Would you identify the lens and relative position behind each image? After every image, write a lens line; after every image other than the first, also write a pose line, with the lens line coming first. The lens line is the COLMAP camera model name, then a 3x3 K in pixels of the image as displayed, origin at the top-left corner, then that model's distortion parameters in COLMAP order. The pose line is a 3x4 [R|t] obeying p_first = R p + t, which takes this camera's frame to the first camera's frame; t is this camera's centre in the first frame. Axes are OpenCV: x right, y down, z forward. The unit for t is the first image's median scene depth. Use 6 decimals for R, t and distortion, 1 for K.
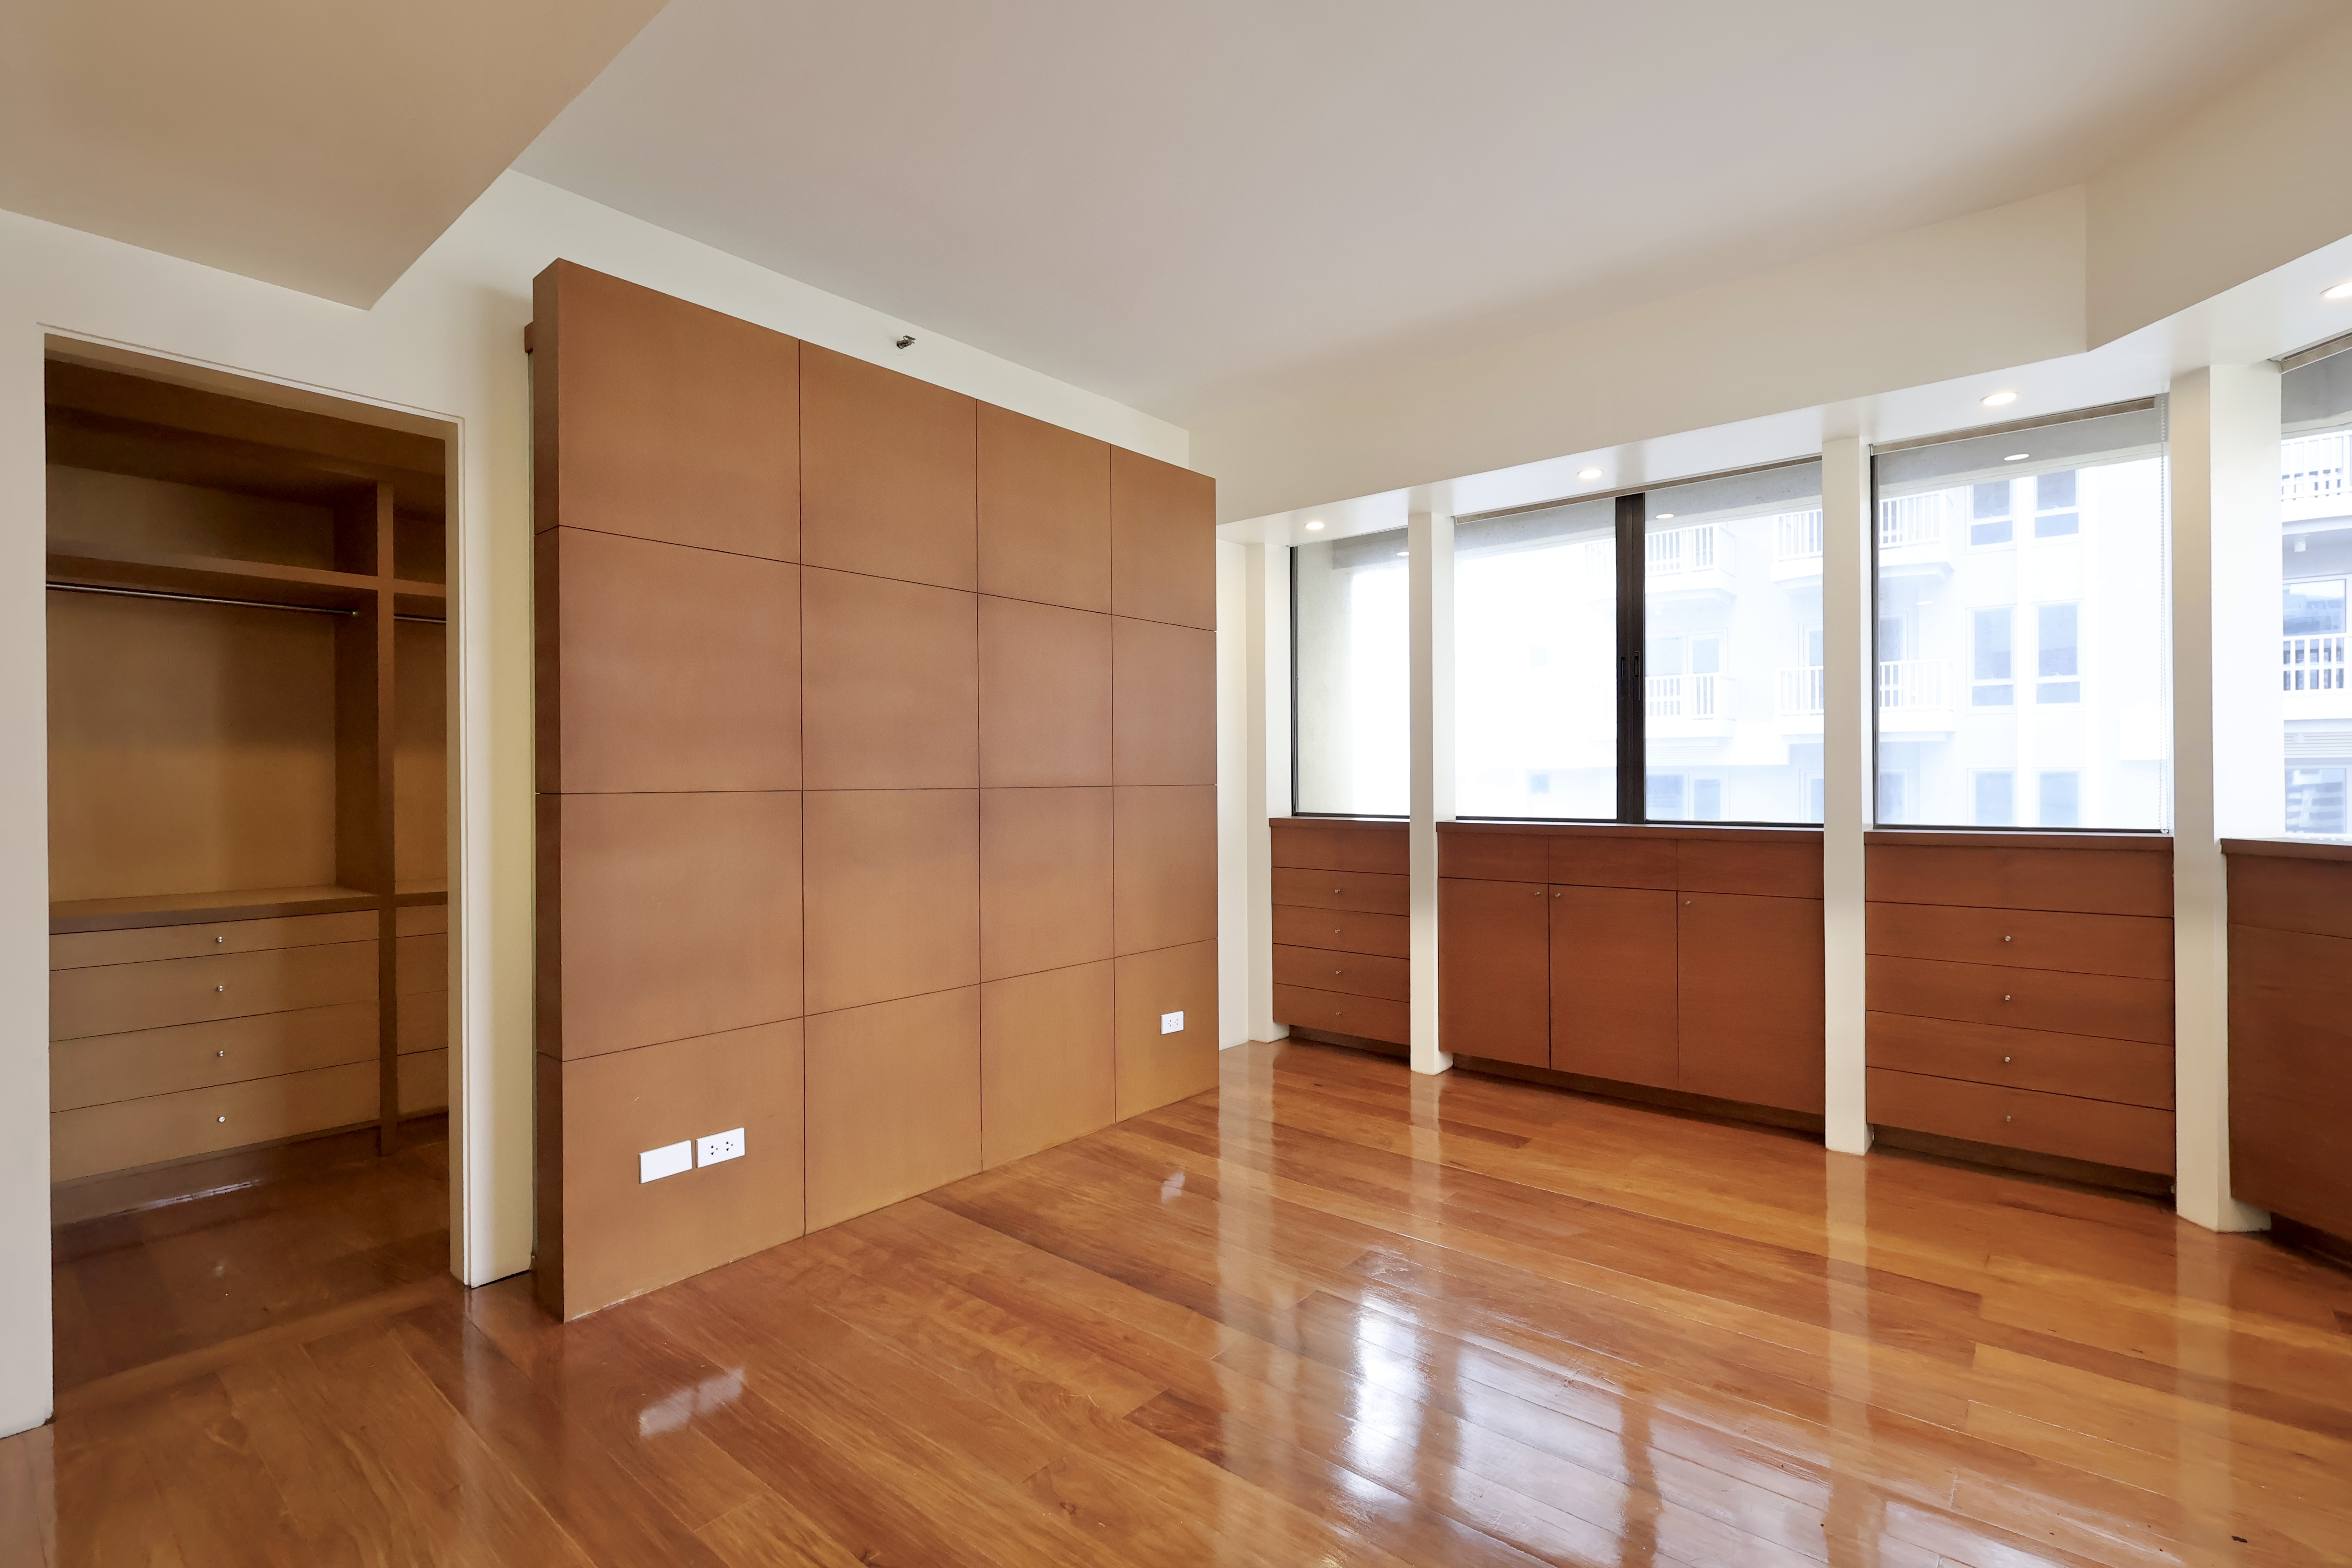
lens RADIAL K [[1096.2, 0, 1160.7], [0, 1096.2, 781.2], [0, 0, 1]] dist [-0.004461, 0.001379]
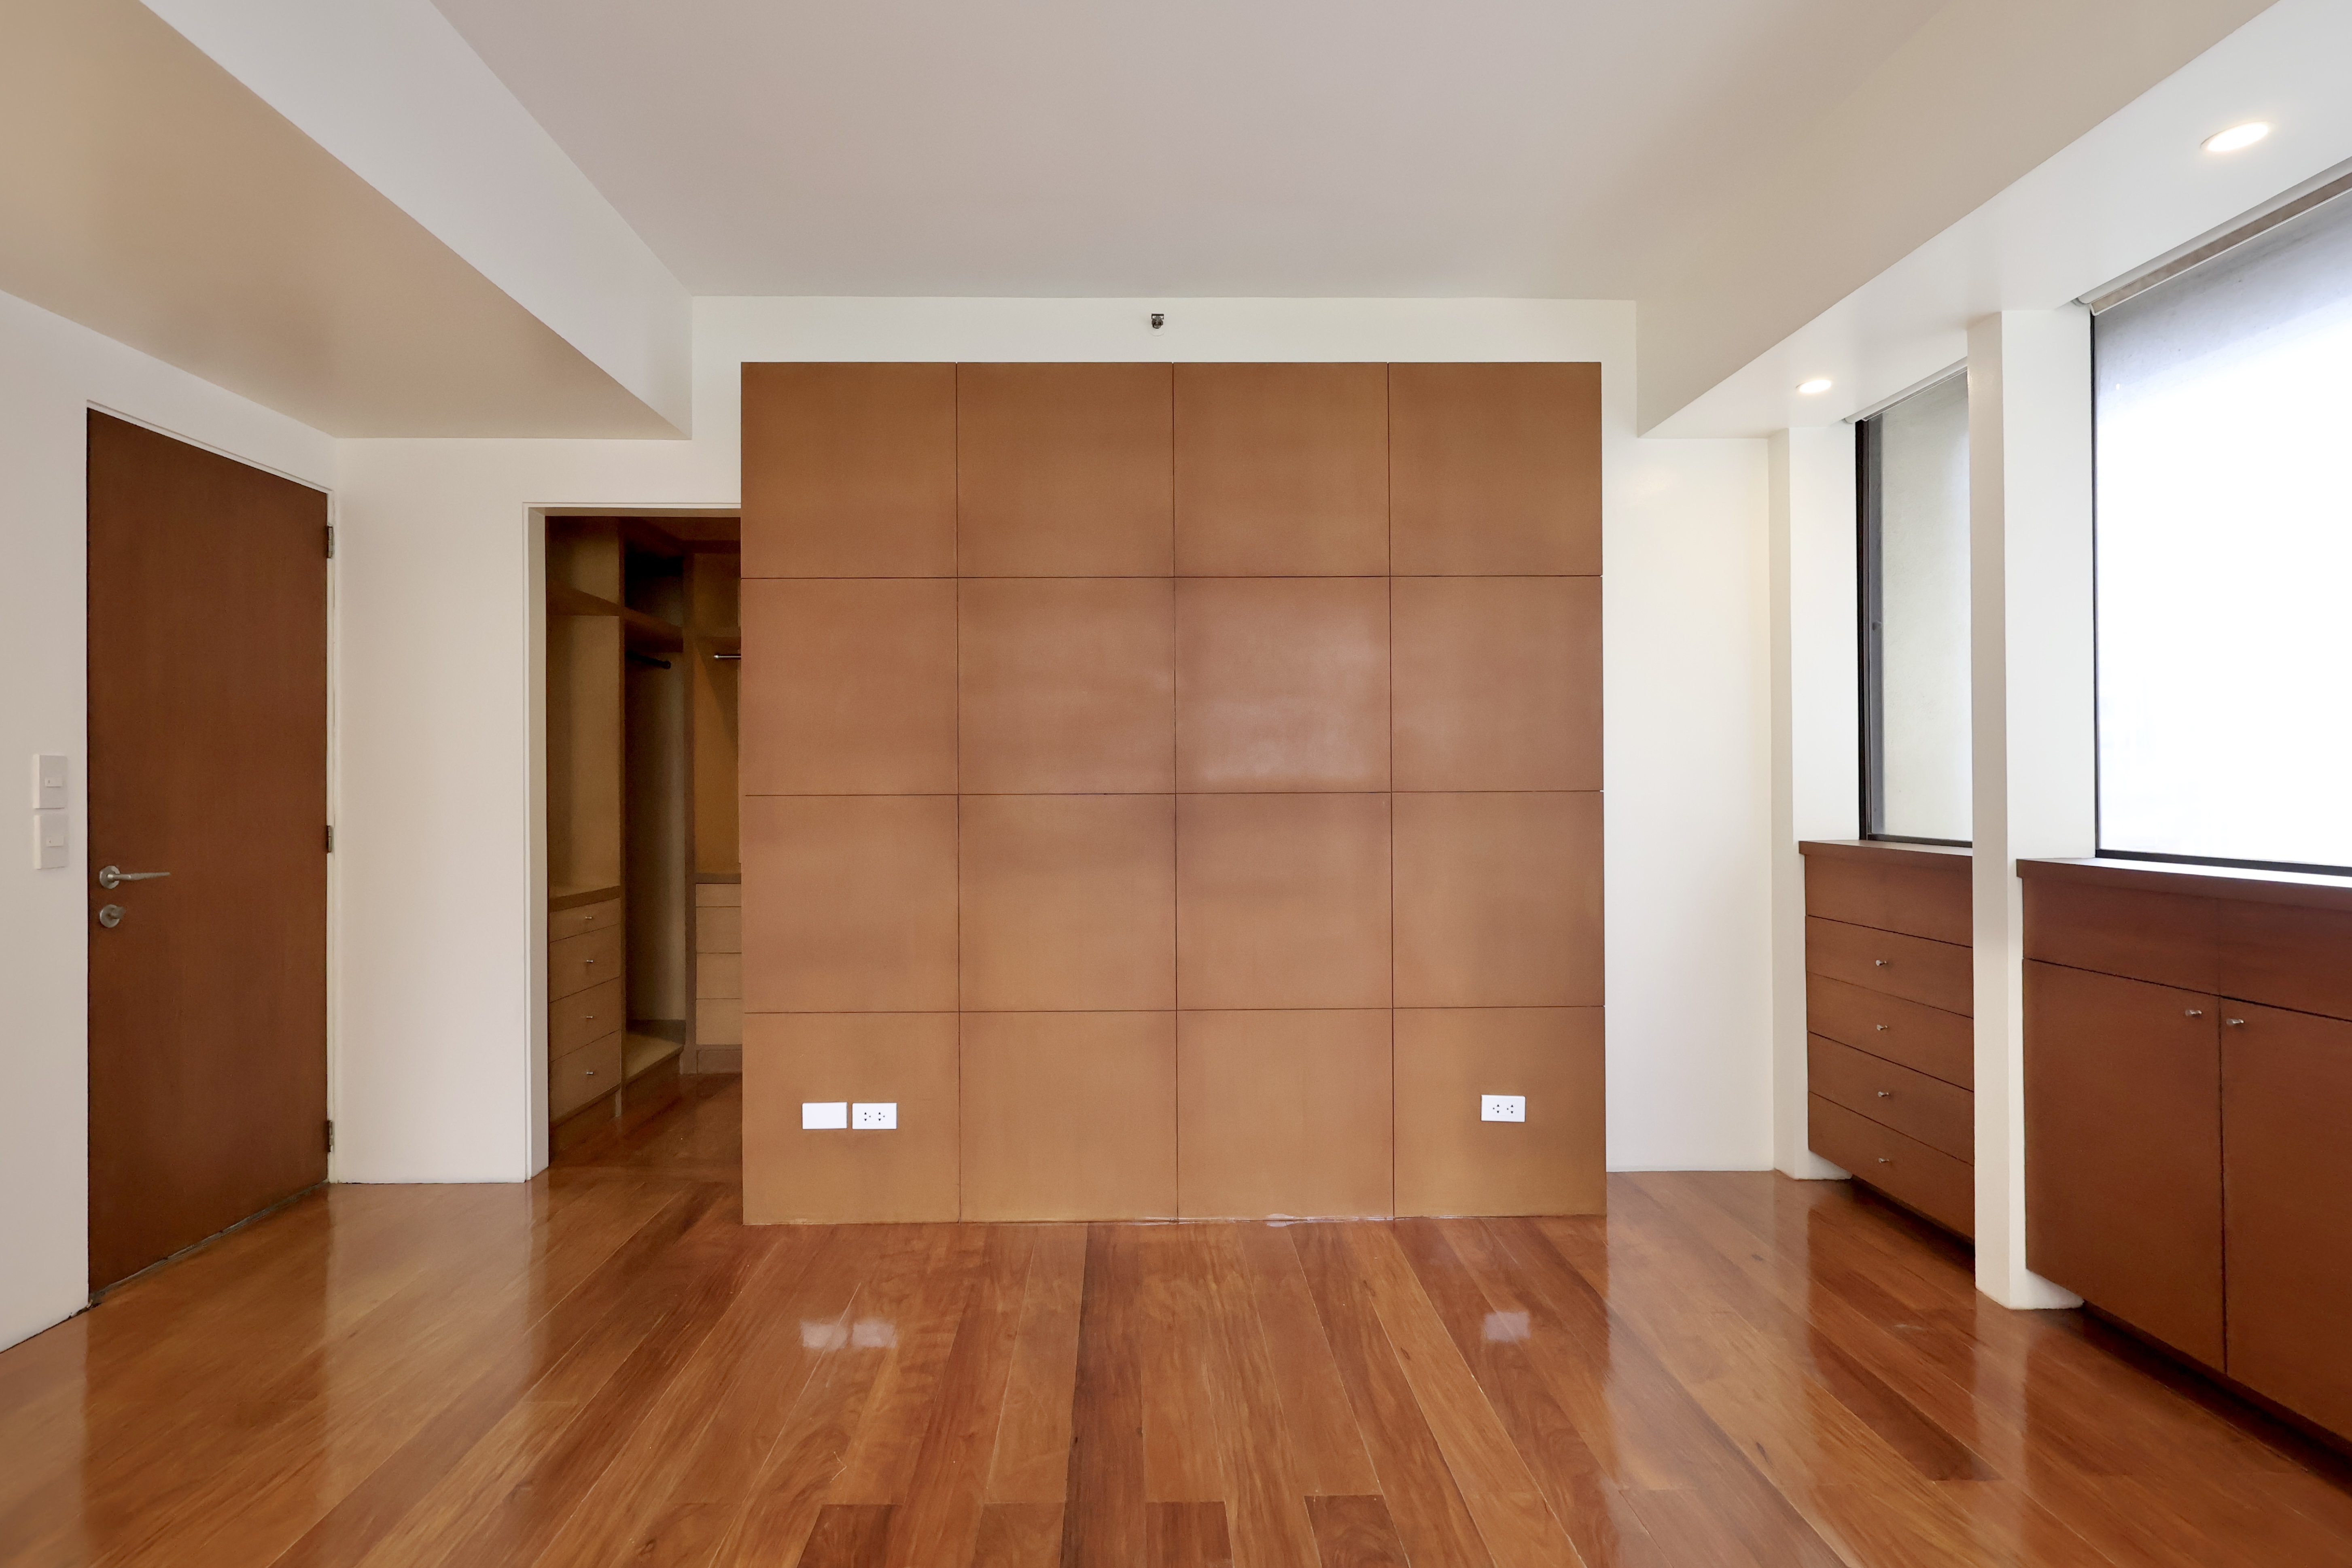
lens RADIAL K [[1096.2, 0, 1134.7], [0, 1096.2, 793.7], [0, 0, 1]] dist [-0.004461, 0.001379]
pose [[0.654948, 0.004501, -0.755660, 0.488158], [-0.000264, 0.999984, 0.005728, 0.000922], [0.755674, -0.003552, 0.654939, 0.378458]]
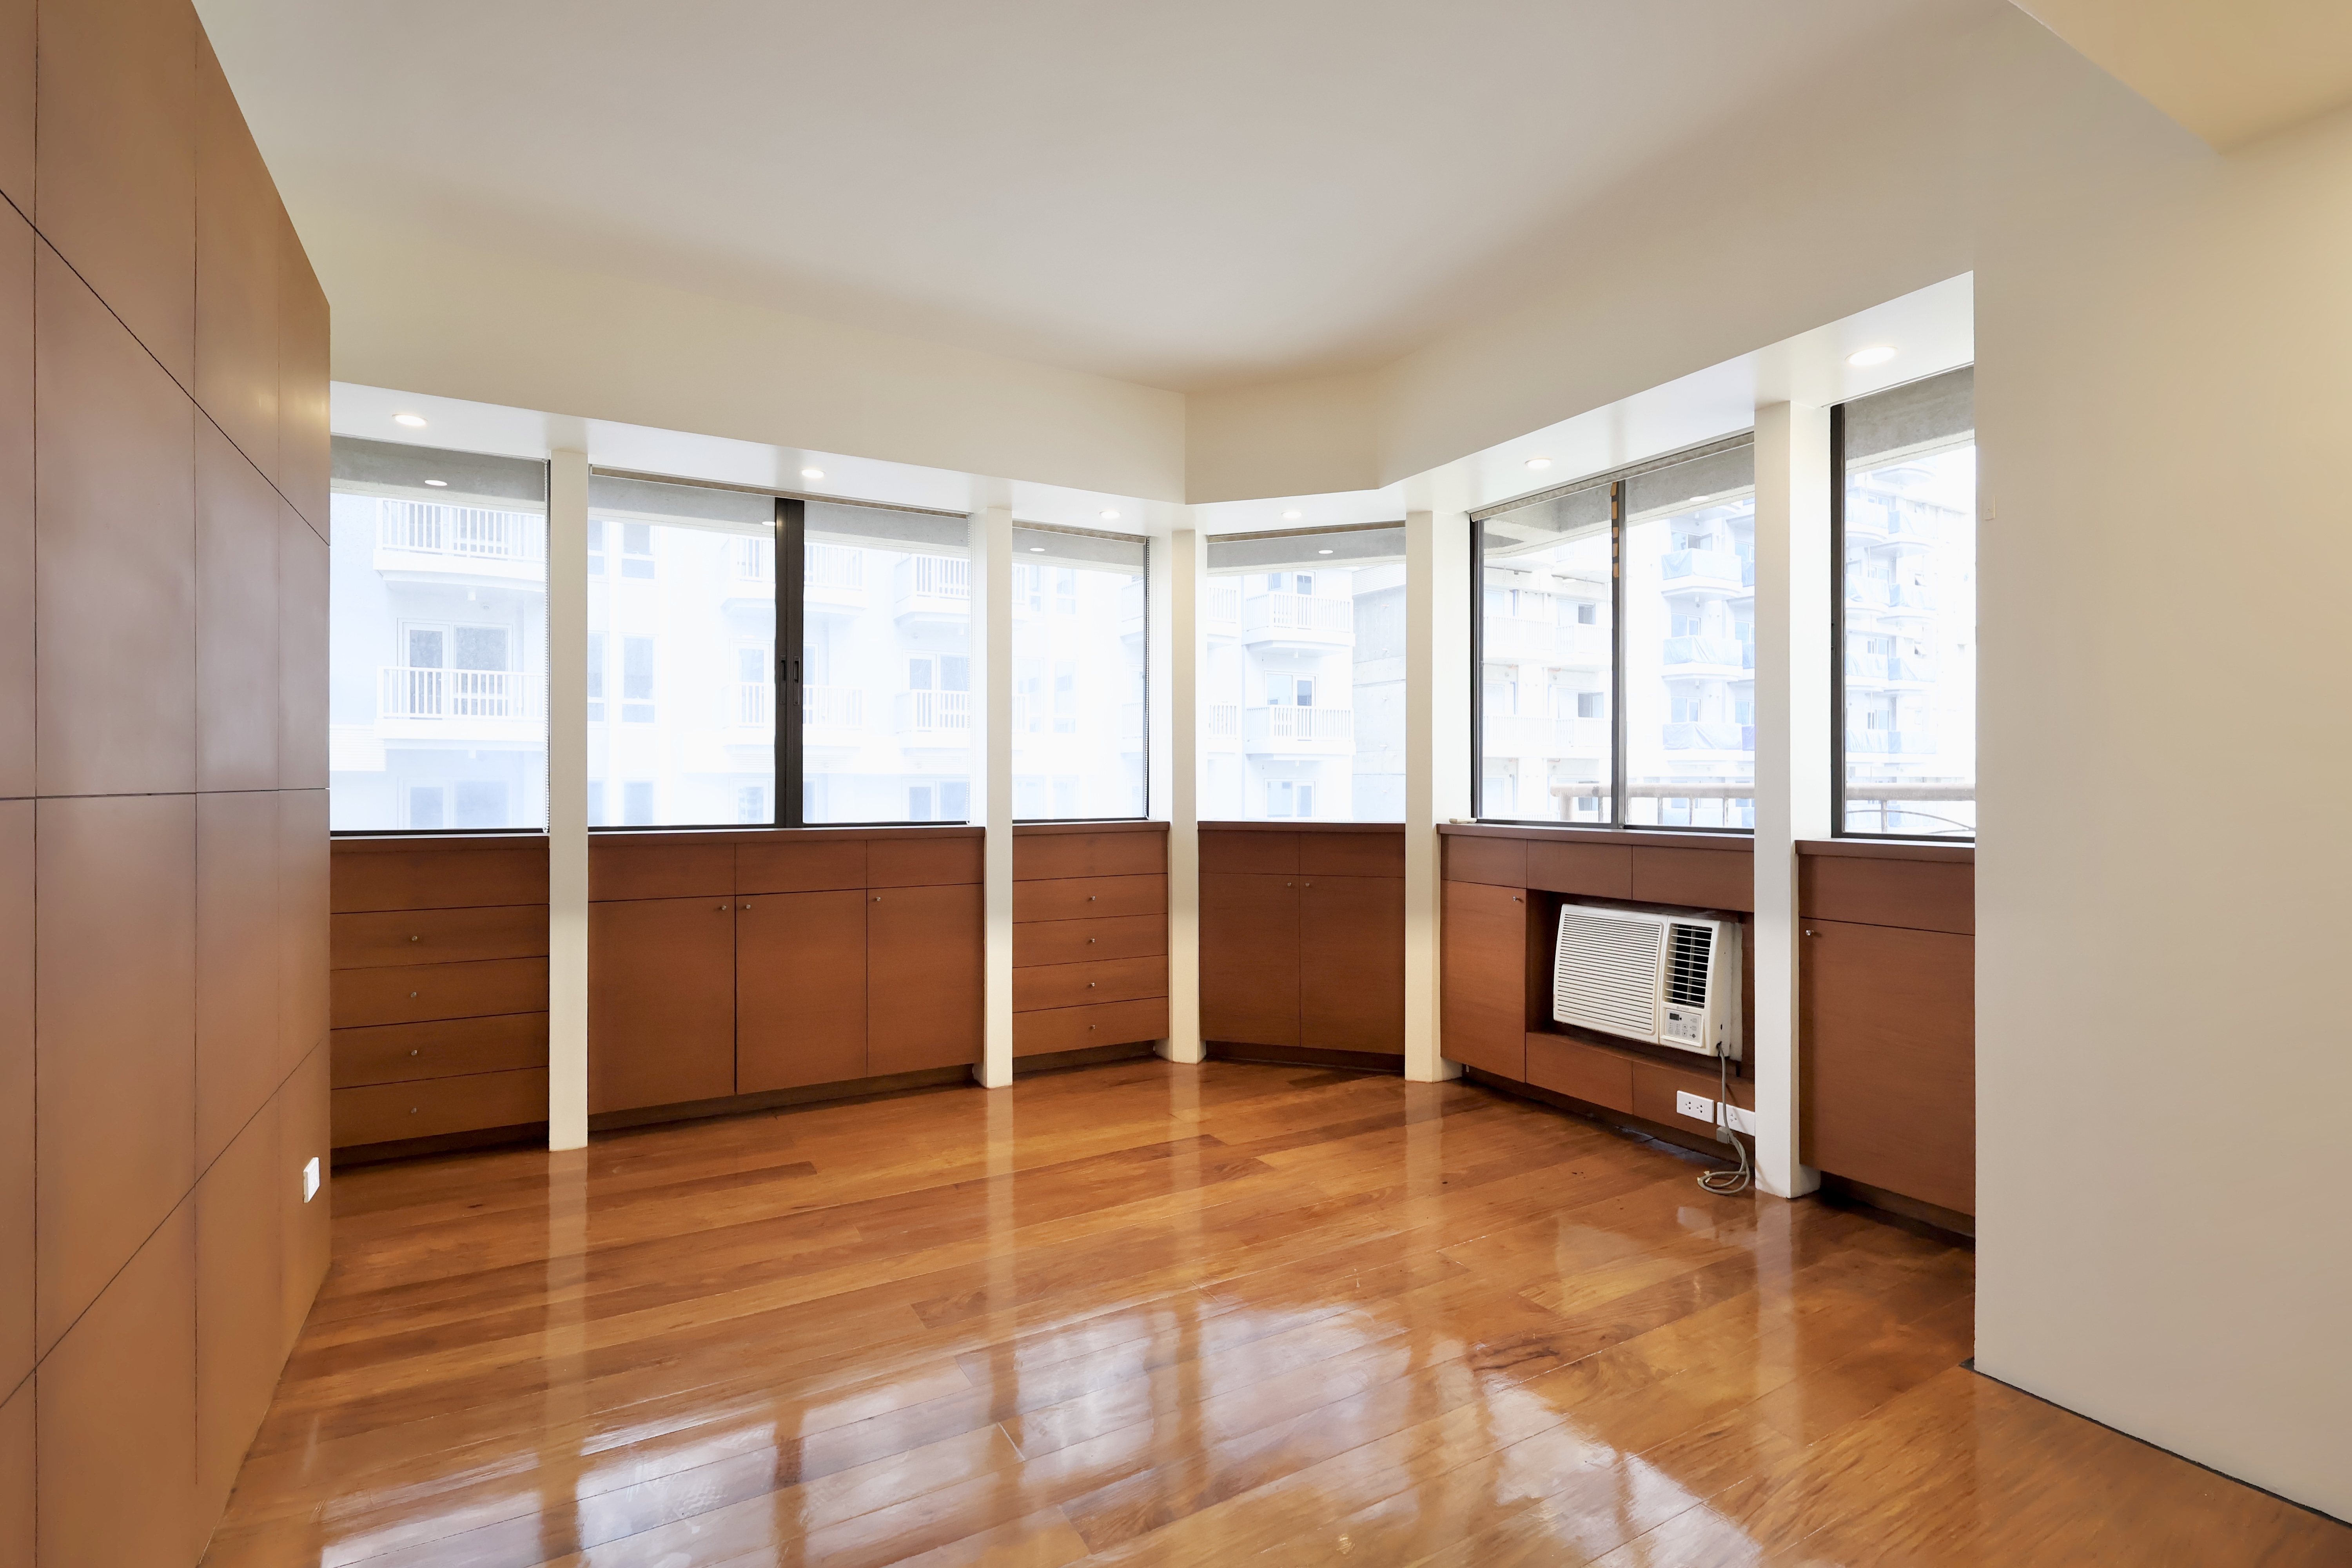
lens RADIAL K [[1096.2, 0, 1182.9], [0, 1096.2, 783.8], [0, 0, 1]] dist [-0.004461, 0.001379]
pose [[0.324219, 0.004656, 0.945971, -0.484226], [0.000926, 0.999986, -0.005240, 0.005152], [-0.945982, 0.002575, 0.324210, 0.409357]]
